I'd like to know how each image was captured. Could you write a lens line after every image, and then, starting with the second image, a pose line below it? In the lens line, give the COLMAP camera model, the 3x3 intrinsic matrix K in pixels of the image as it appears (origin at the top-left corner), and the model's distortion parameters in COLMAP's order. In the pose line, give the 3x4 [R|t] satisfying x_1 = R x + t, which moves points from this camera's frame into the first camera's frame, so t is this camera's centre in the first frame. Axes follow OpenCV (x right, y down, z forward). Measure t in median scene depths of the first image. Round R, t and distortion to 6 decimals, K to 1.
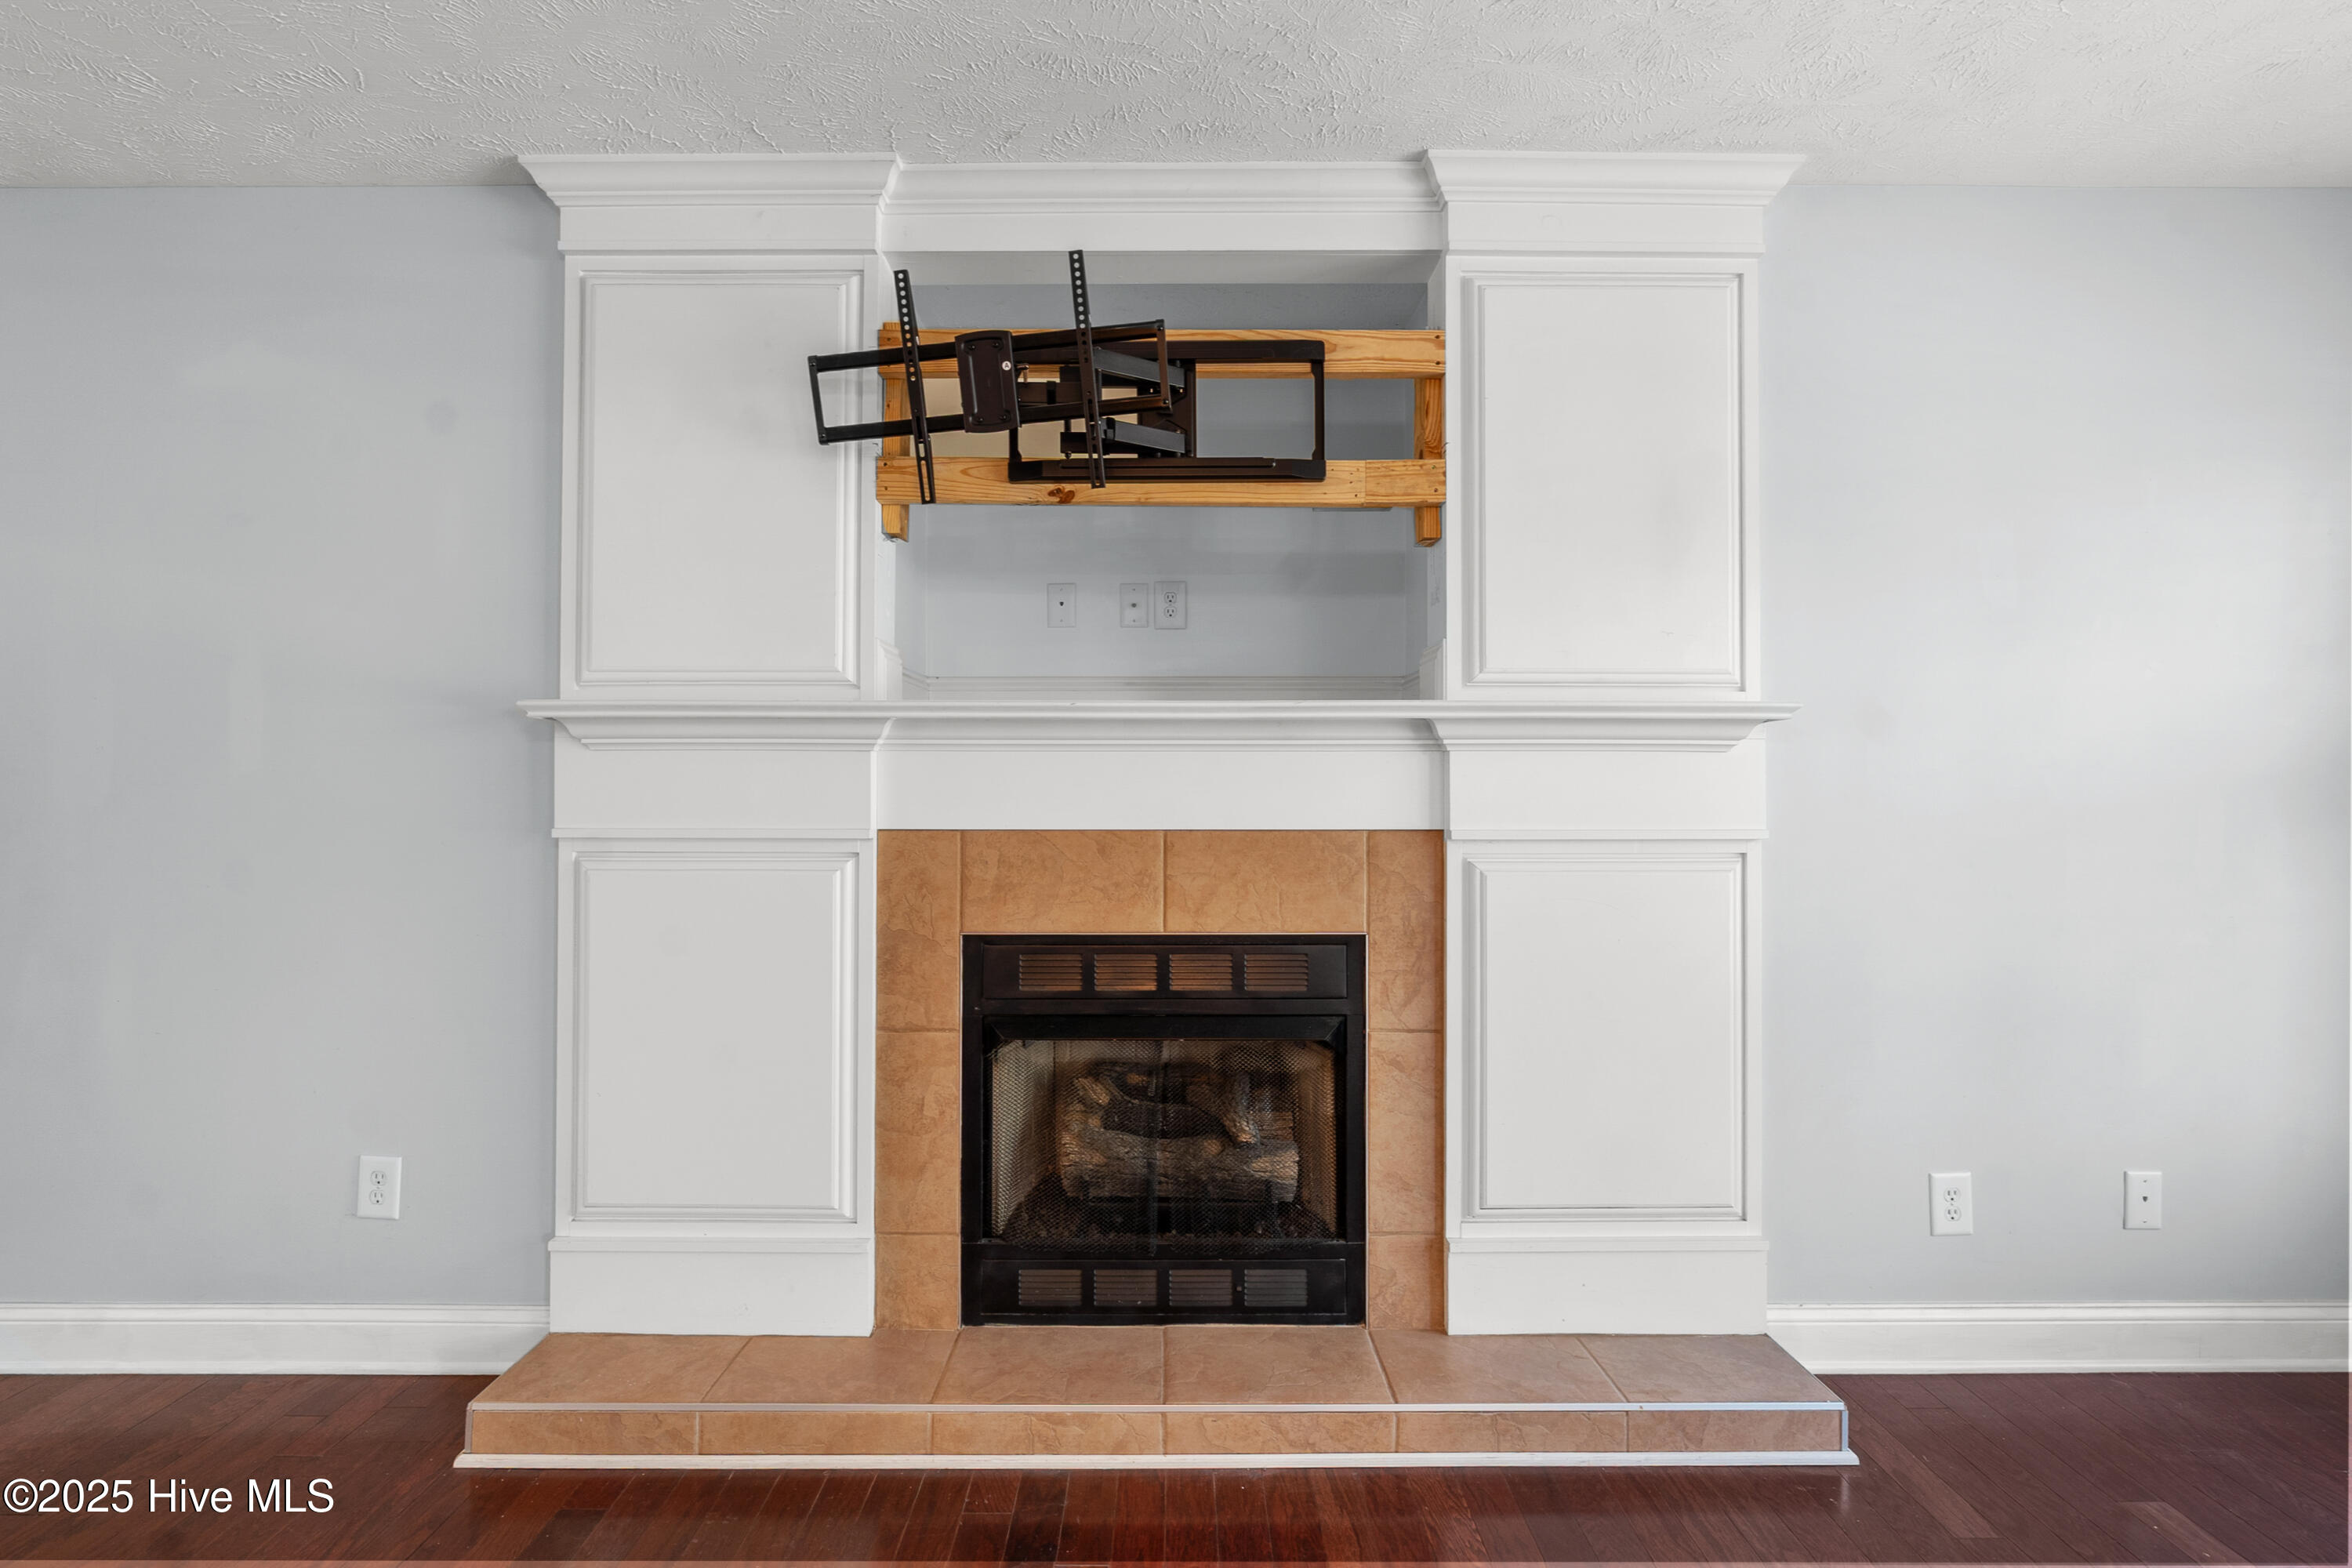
lens RADIAL K [[1095.2, 0, 1177.7], [0, 1095.2, 770.3], [0, 0, 1]] dist [-0.005482, -0.000317]
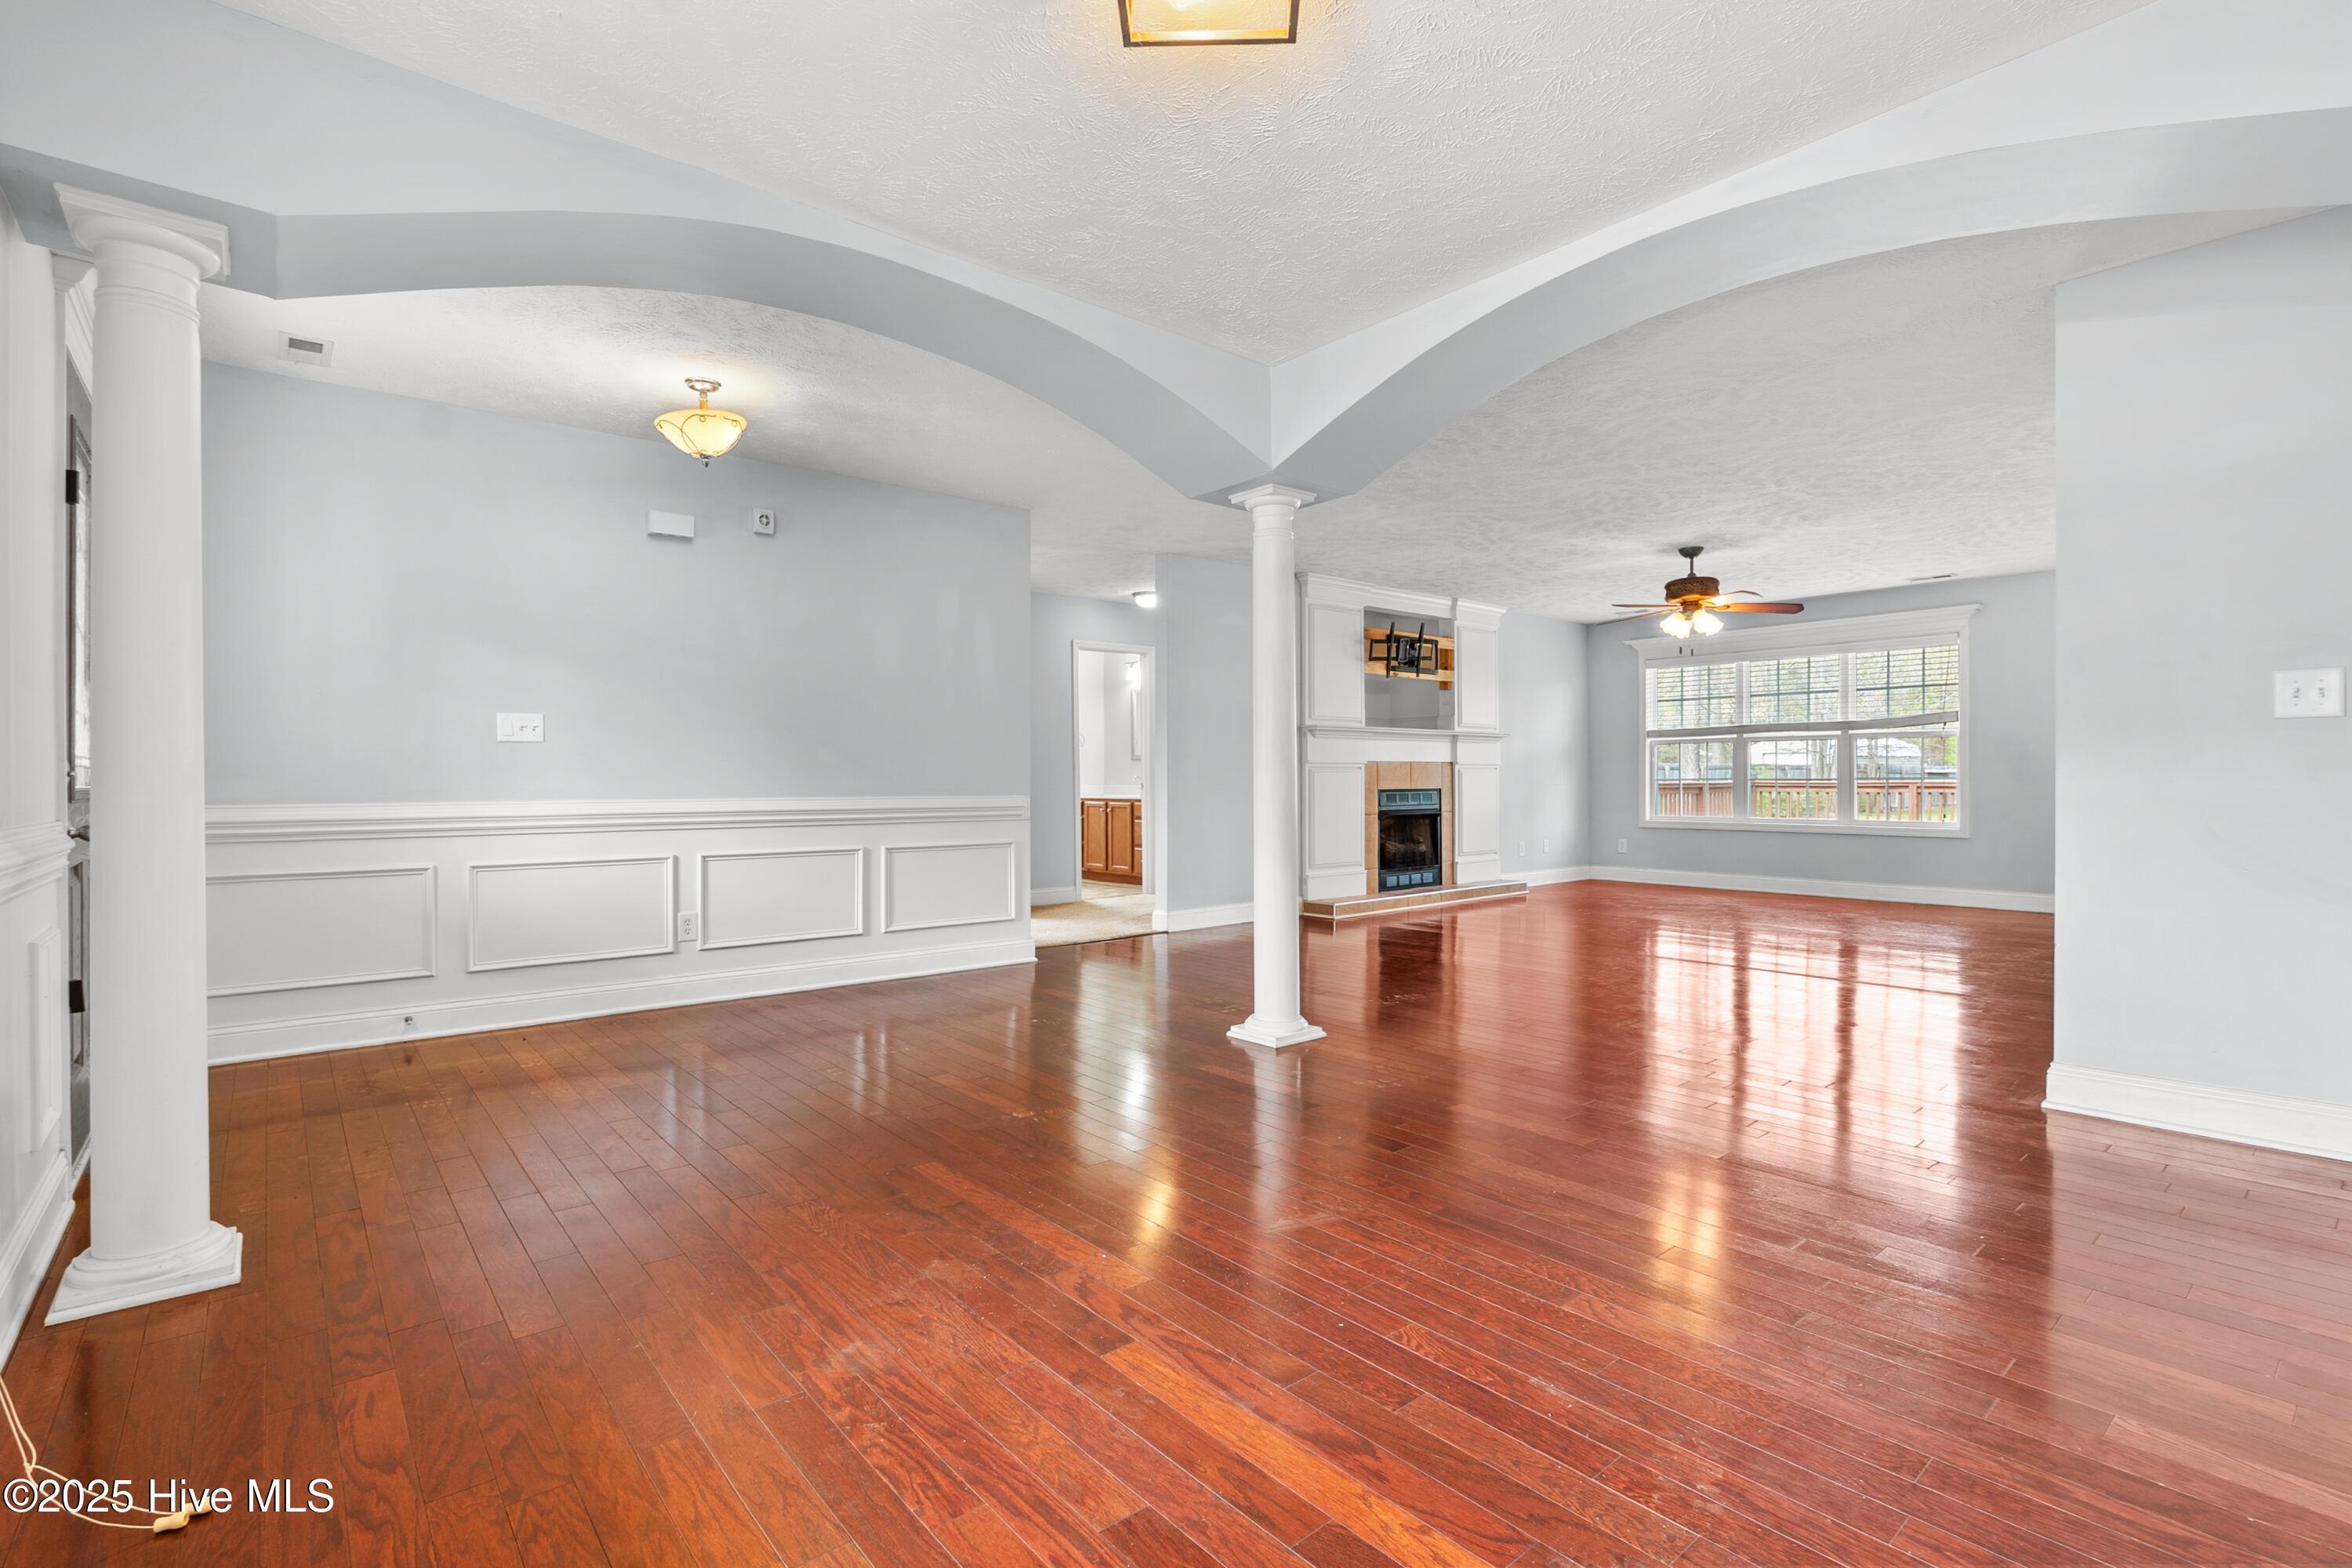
lens RADIAL K [[1071.4, 0, 1176.0], [0, 1071.4, 784.0], [0, 0, 1]] dist [-0.002110, -0.000051]
pose [[0.763060, -0.005651, 0.646303, -3.139244], [-0.001834, 0.999939, 0.010908, 0.094050], [-0.646325, -0.009509, 0.763003, -1.379831]]
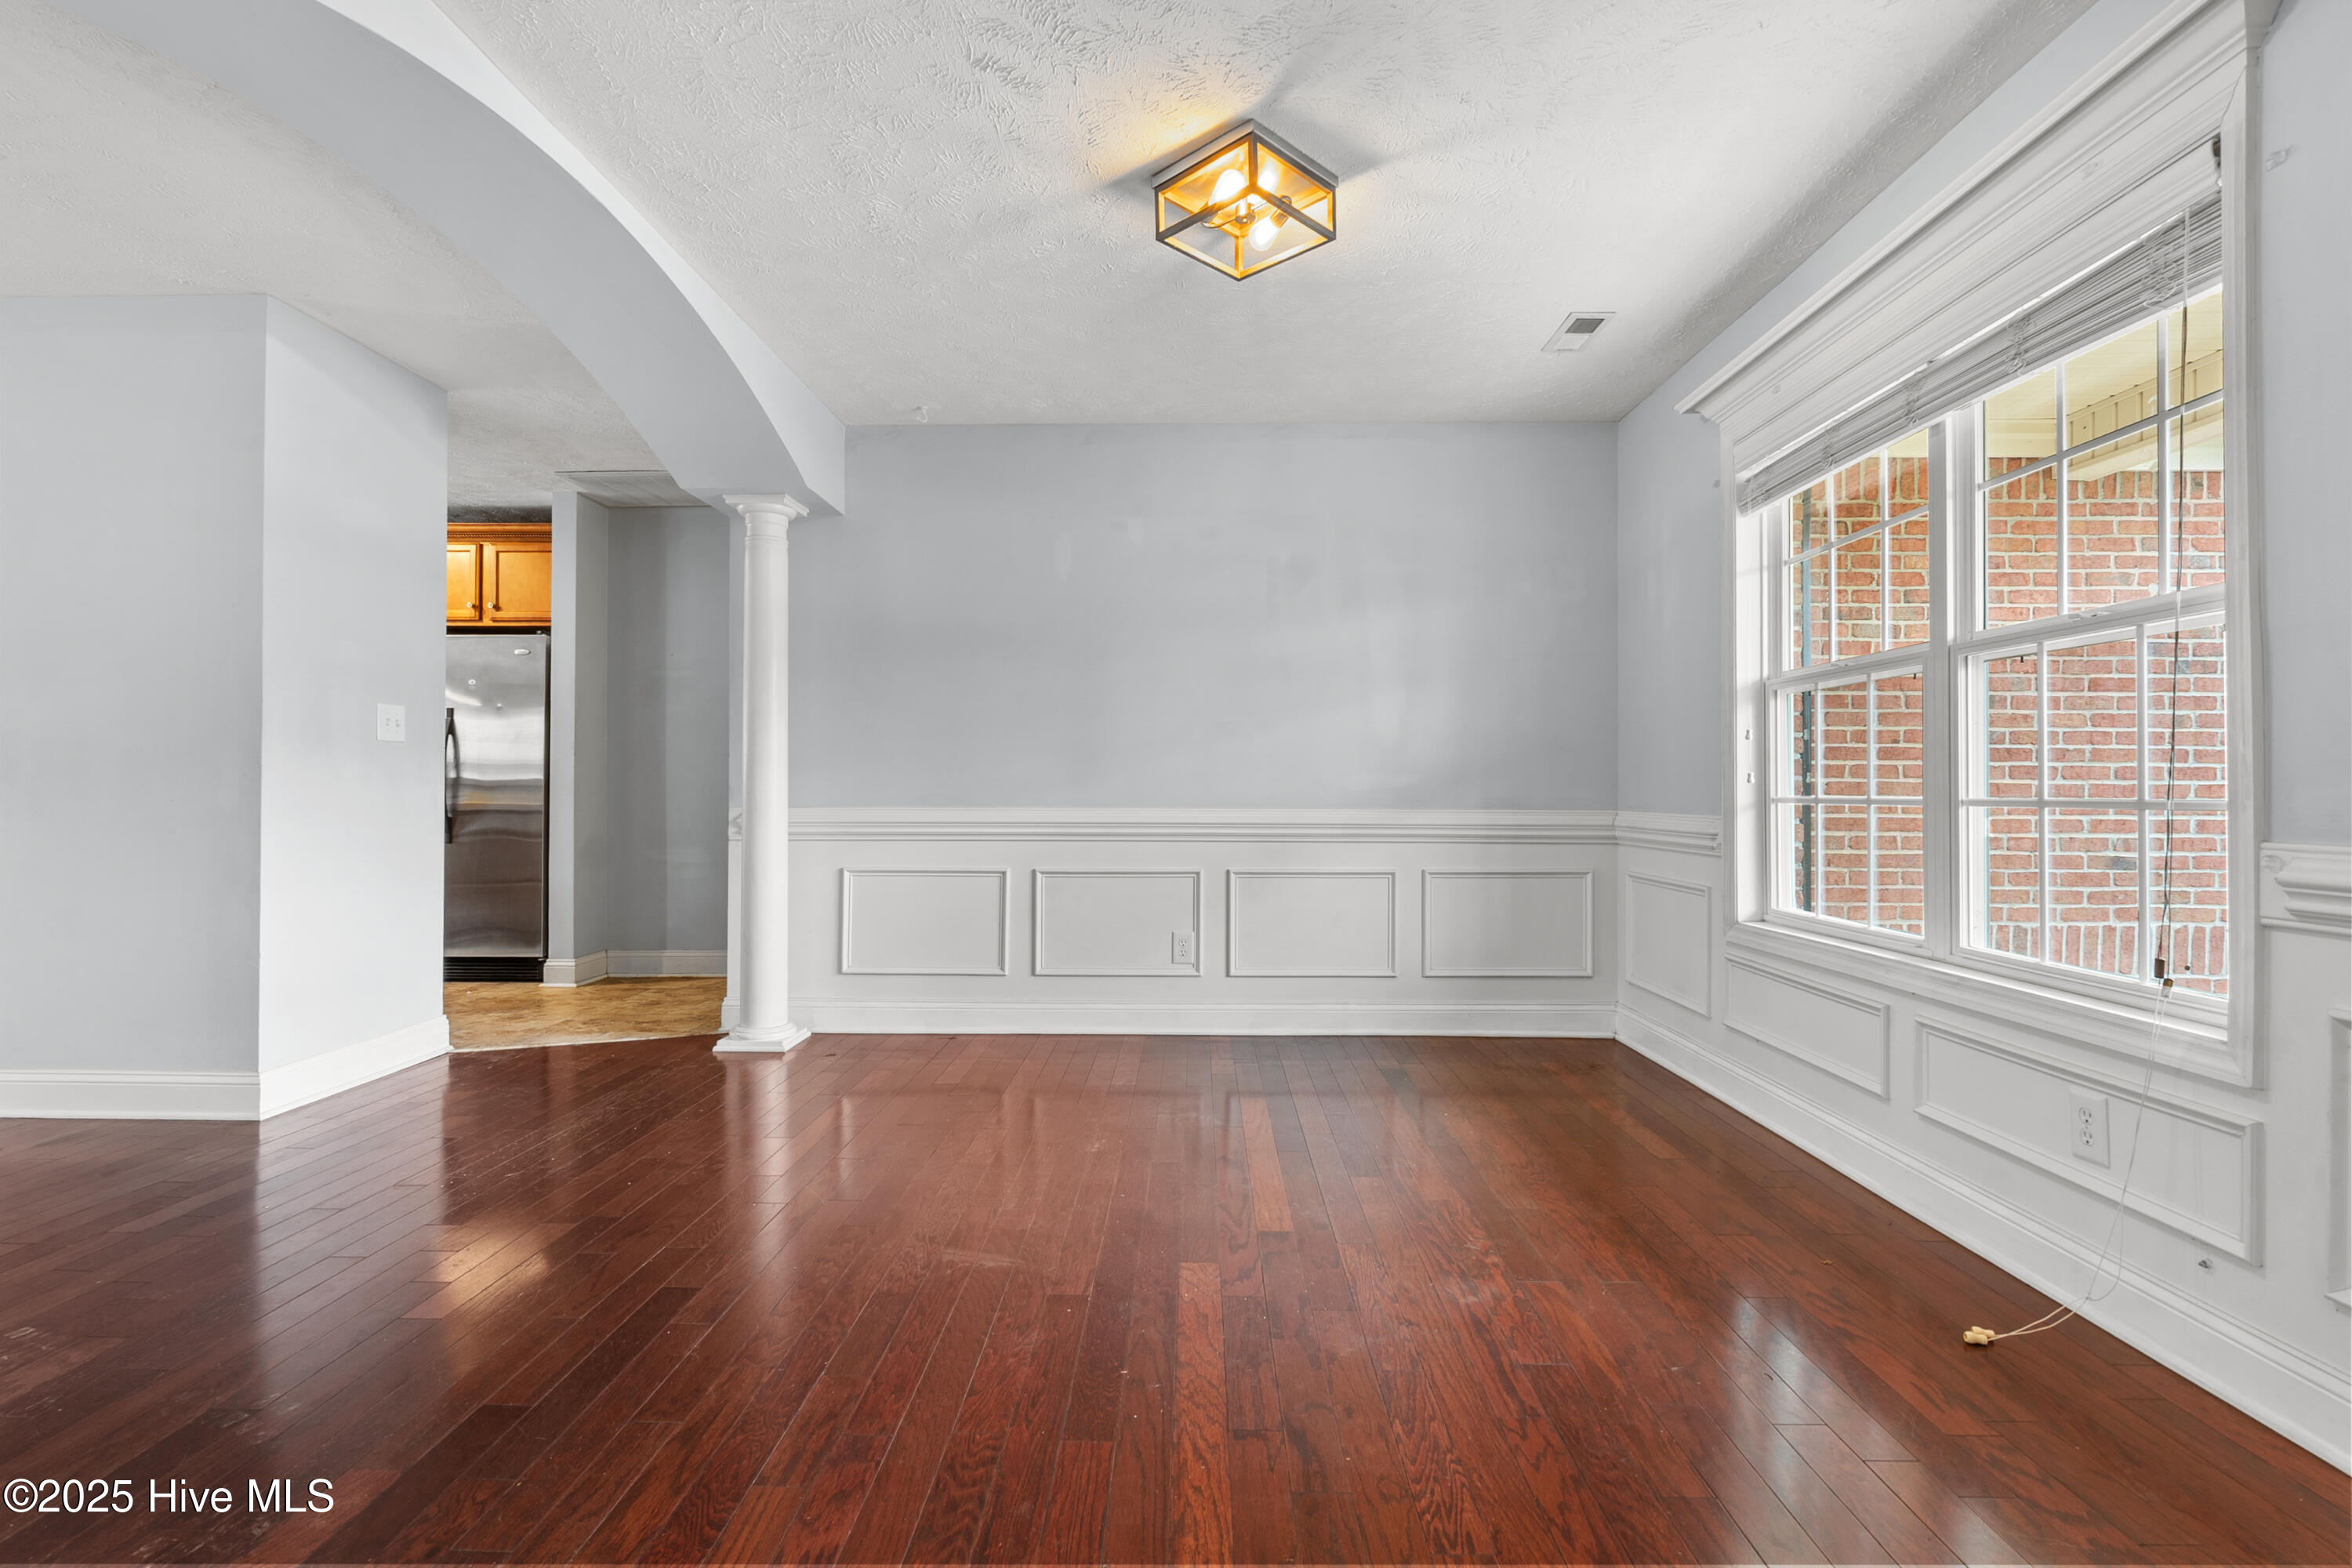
lens RADIAL K [[1069.2, 0, 1174.2], [0, 1069.2, 776.7], [0, 0, 1]] dist [-0.001158, -0.000122]
pose [[-0.999700, -0.003267, 0.024290, -2.564693], [-0.003686, 0.999845, -0.017194, 0.108481], [-0.024230, -0.017278, -0.999557, 0.342599]]
